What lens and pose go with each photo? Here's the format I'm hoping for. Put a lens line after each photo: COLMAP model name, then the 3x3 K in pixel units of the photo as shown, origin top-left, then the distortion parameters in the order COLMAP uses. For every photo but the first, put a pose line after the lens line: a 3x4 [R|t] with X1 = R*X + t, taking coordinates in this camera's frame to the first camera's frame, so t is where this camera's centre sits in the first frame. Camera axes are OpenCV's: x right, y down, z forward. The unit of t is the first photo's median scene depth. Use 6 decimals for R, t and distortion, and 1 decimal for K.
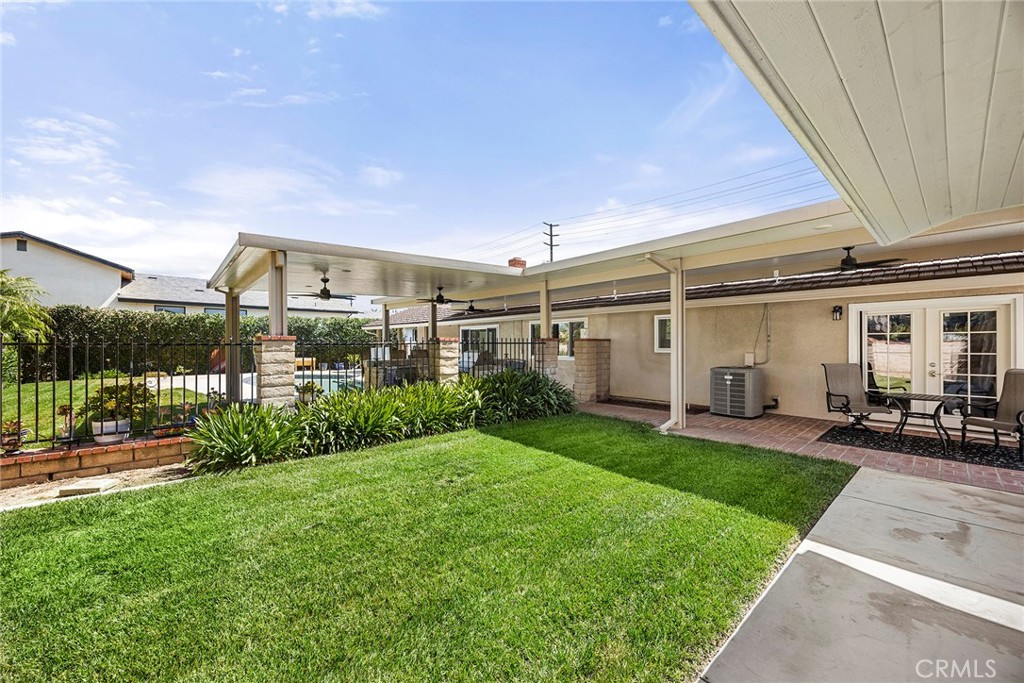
lens RADIAL K [[396.0, 0, 513.6], [0, 396.0, 350.2], [0, 0, 1]] dist [-0.000950, -0.000019]
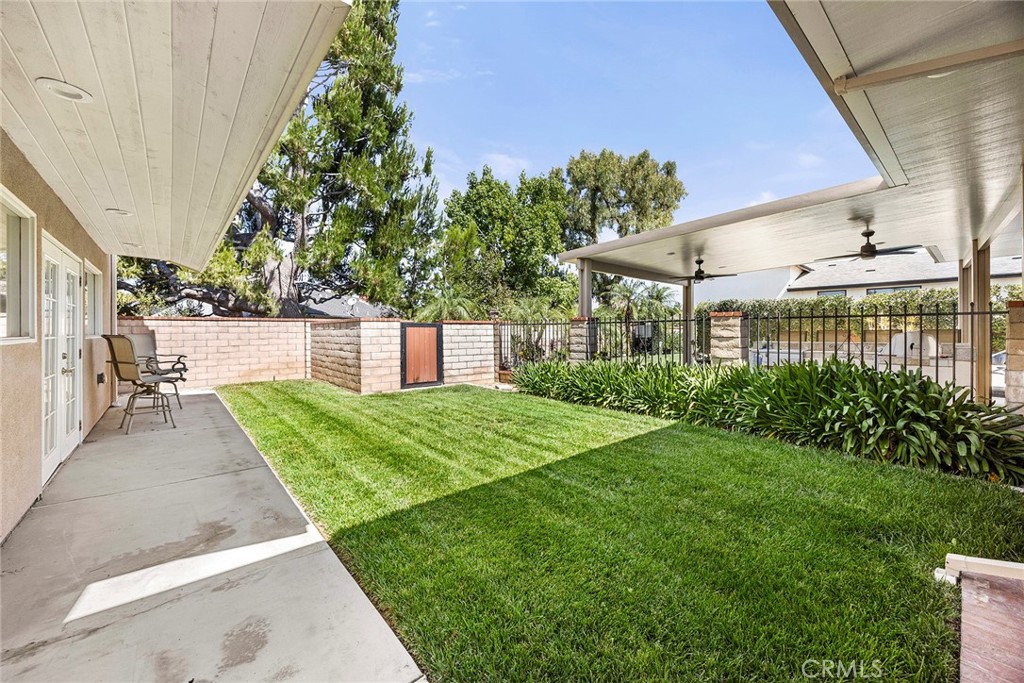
lens RADIAL K [[396.6, 0, 509.4], [0, 396.6, 336.7], [0, 0, 1]] dist [0.000867, -0.000080]
pose [[-0.024015, 0.015206, -0.999596, 0.648219], [-0.008654, 0.999844, 0.015417, 0.009023], [0.999674, 0.009021, -0.023880, 0.582264]]
